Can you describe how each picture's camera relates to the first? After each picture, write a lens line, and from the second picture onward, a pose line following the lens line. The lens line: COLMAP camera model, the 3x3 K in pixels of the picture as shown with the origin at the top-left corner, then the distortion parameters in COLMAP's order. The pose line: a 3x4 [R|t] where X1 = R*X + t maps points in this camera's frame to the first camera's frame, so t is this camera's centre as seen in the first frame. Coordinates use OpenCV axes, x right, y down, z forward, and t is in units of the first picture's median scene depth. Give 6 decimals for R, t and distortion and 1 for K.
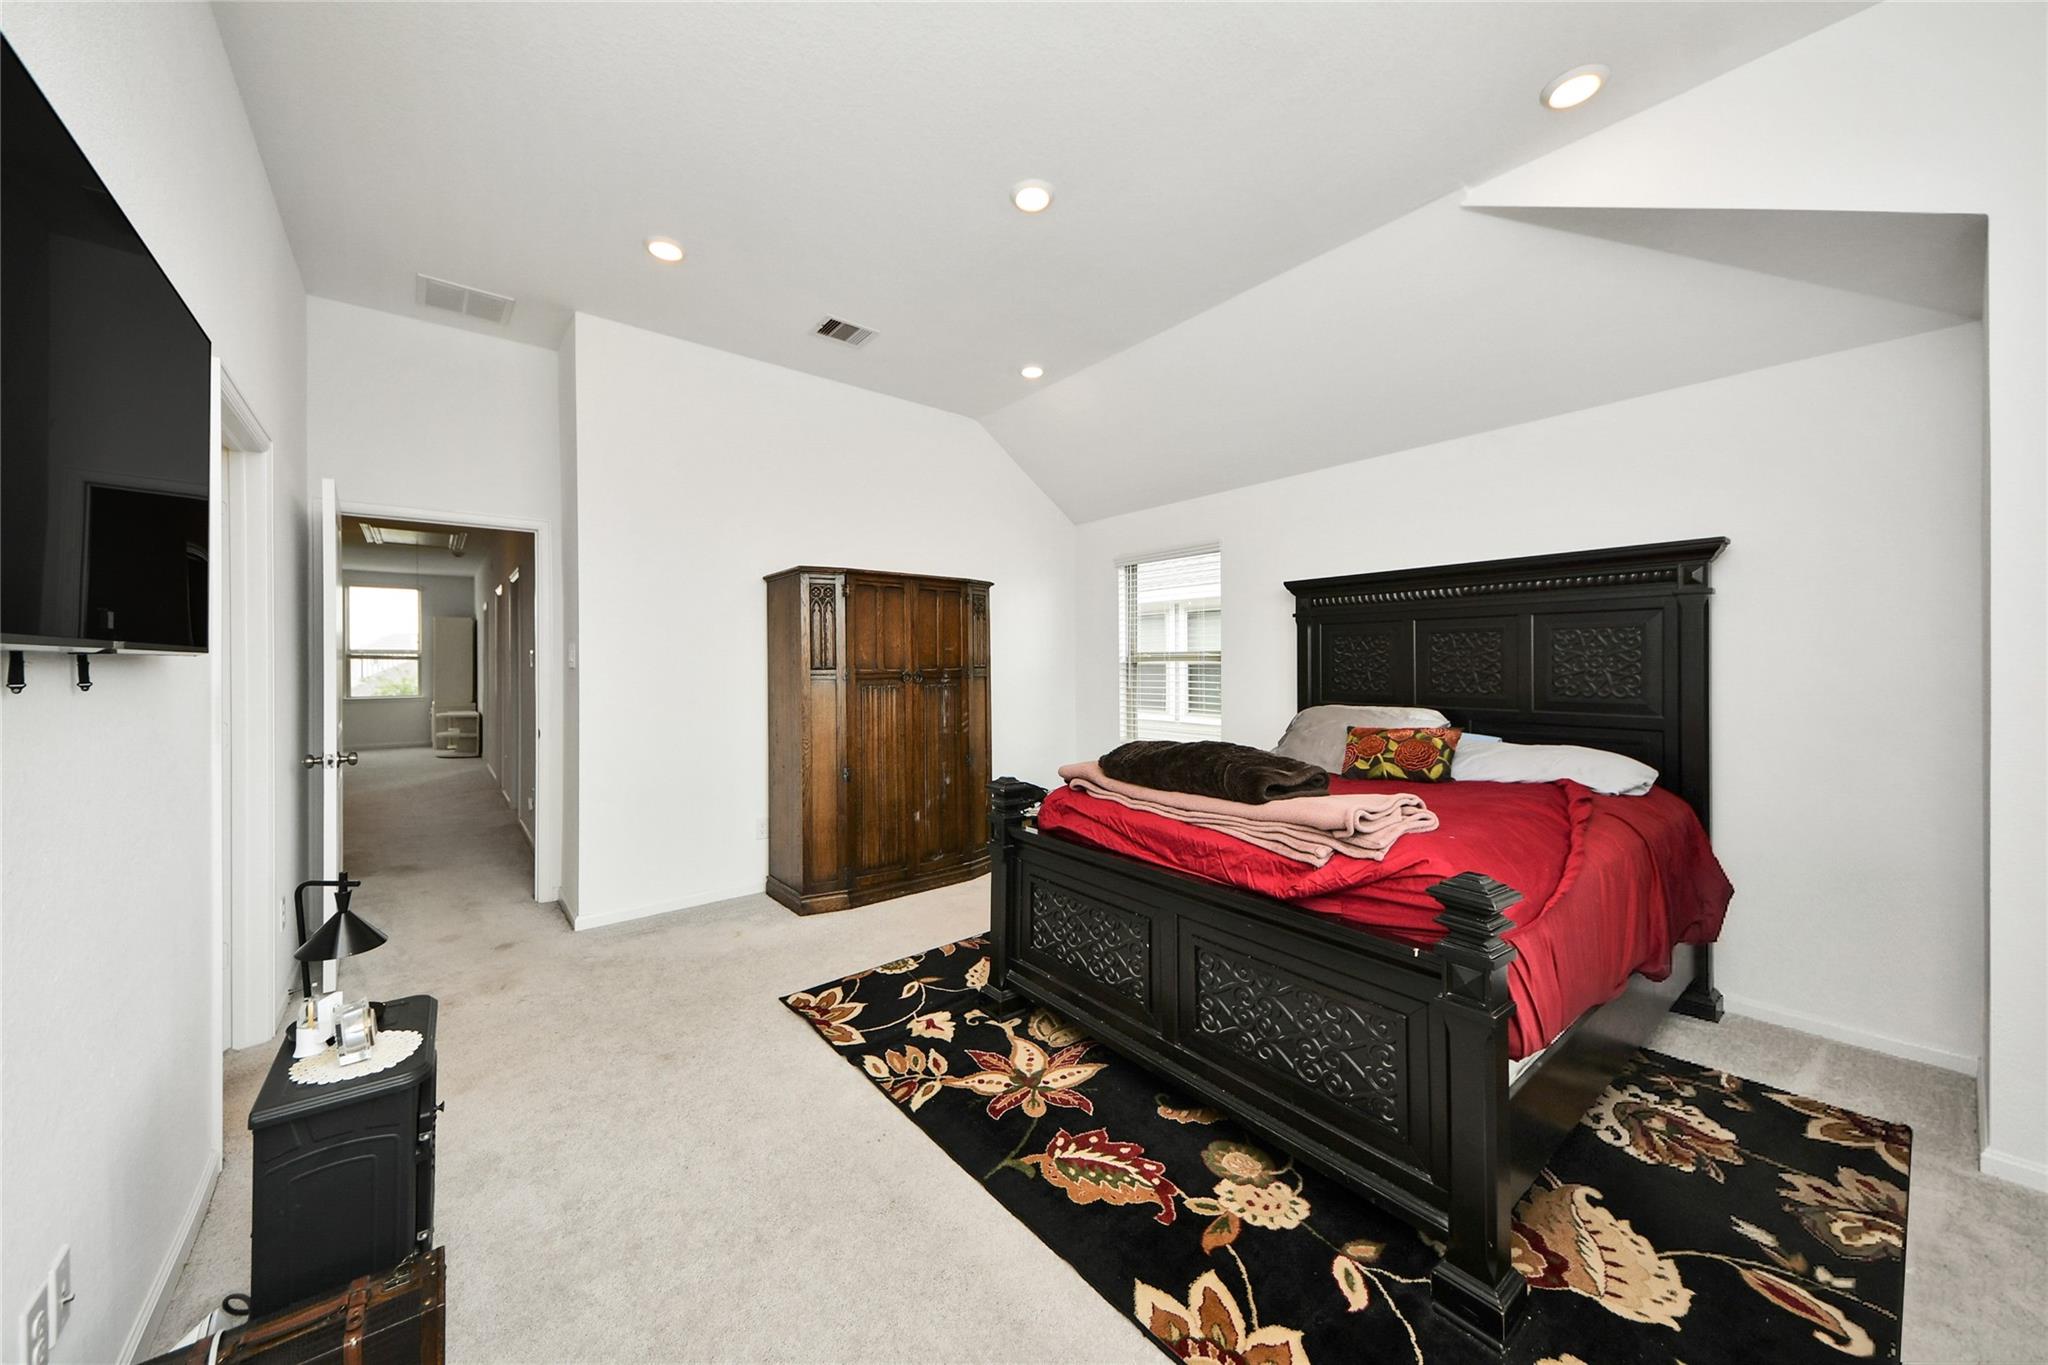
lens RADIAL K [[738.6, 0, 1011.8], [0, 738.6, 663.0], [0, 0, 1]] dist [0.026097, -0.009085]
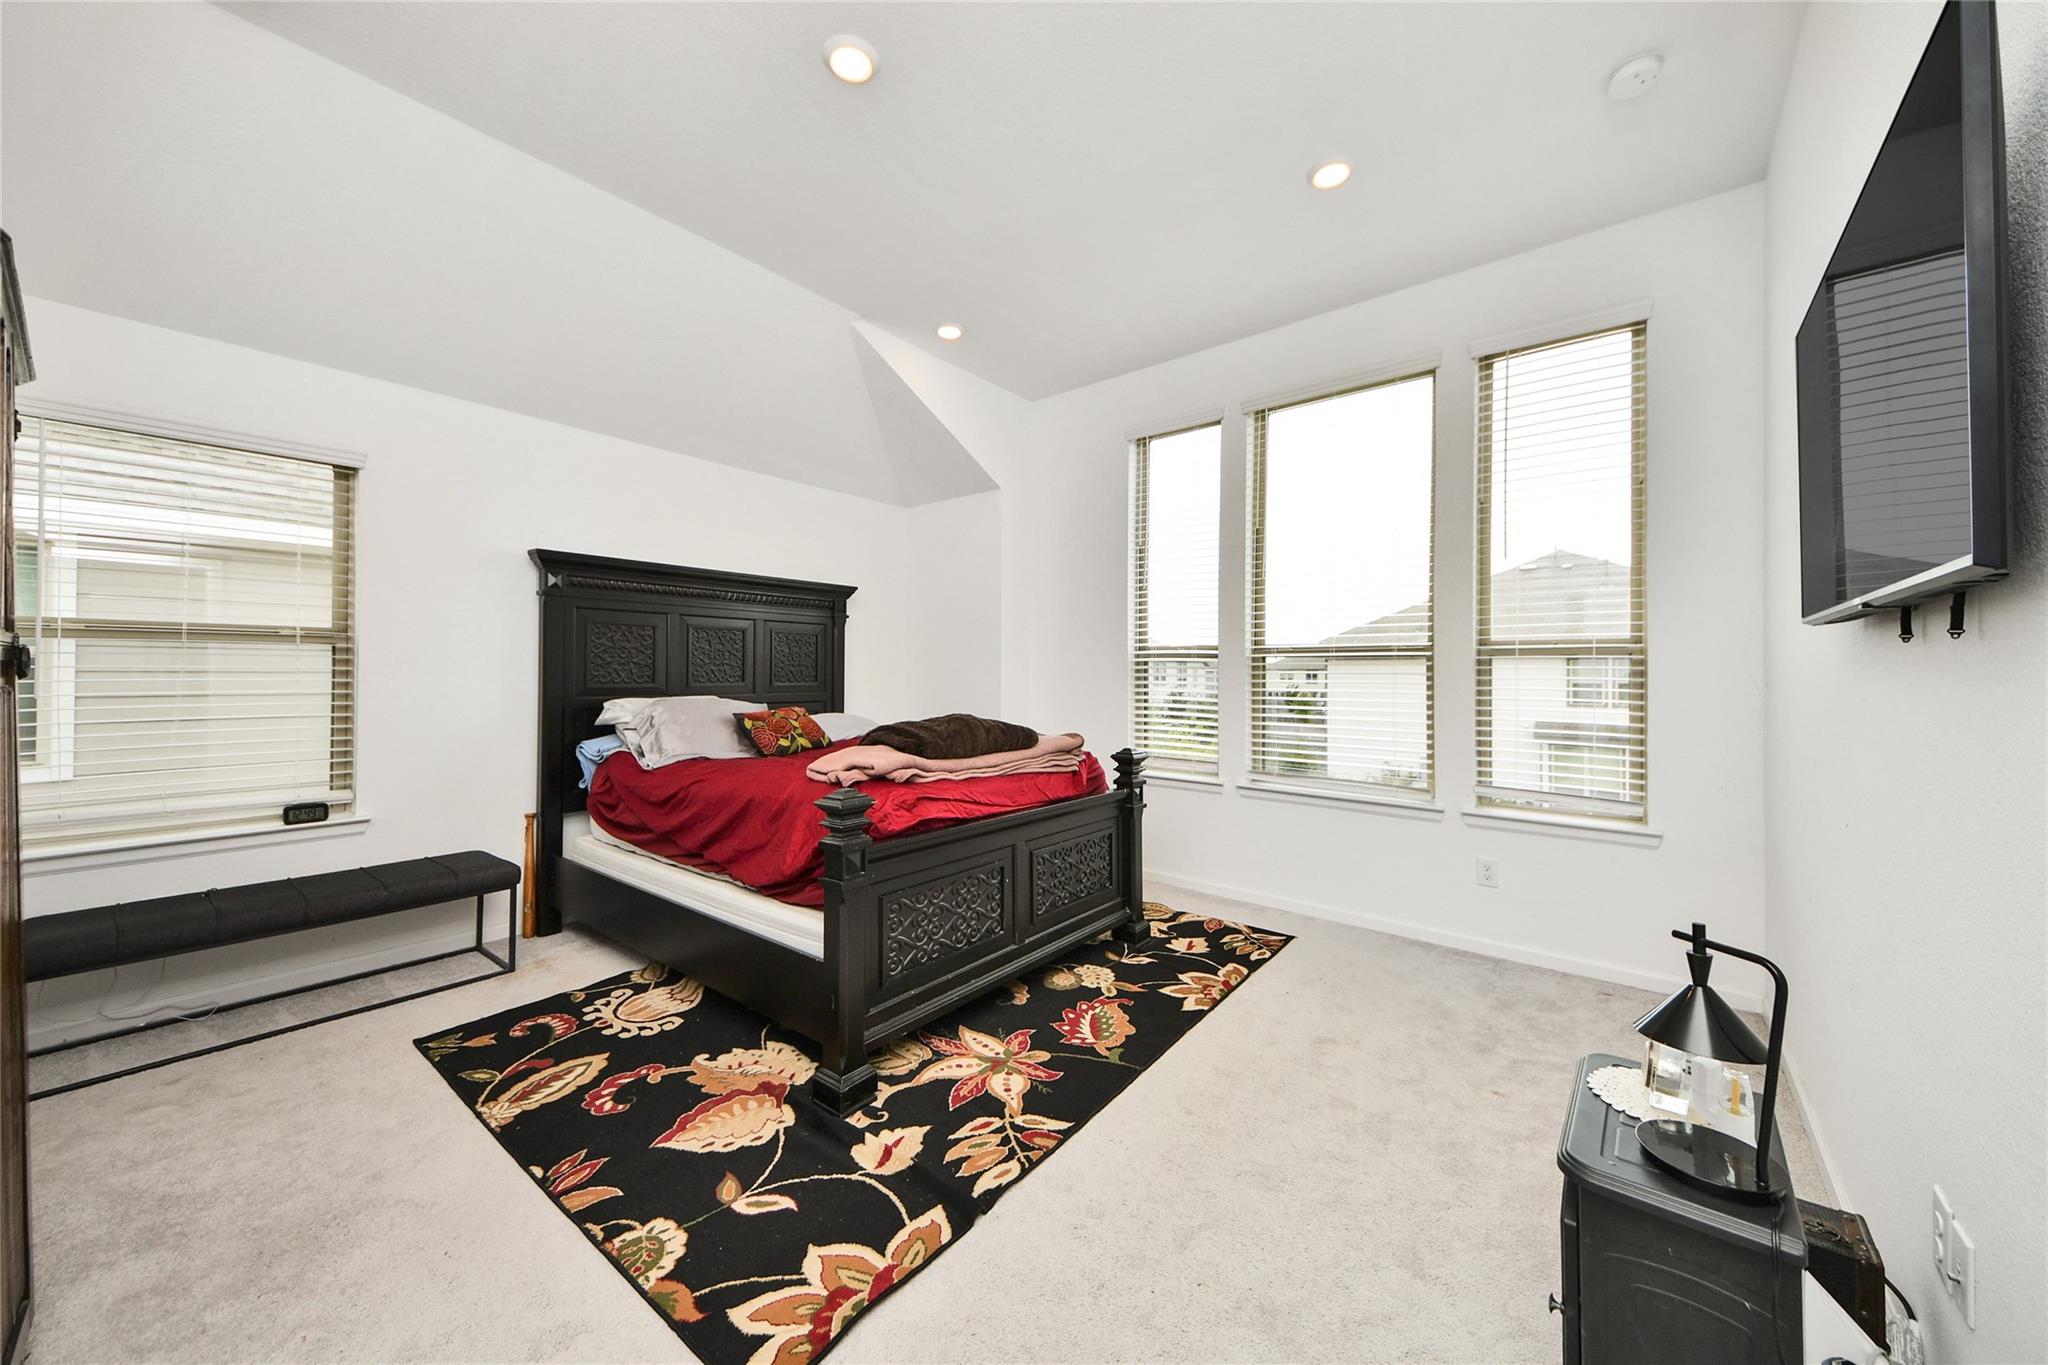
lens RADIAL K [[738.6, 0, 1019.5], [0, 738.6, 664.5], [0, 0, 1]] dist [0.026097, -0.009085]
pose [[-0.221996, -0.018038, 0.974881, -0.935530], [-0.010728, 0.999814, 0.016057, -0.010108], [-0.974989, -0.006894, -0.222148, 1.144748]]
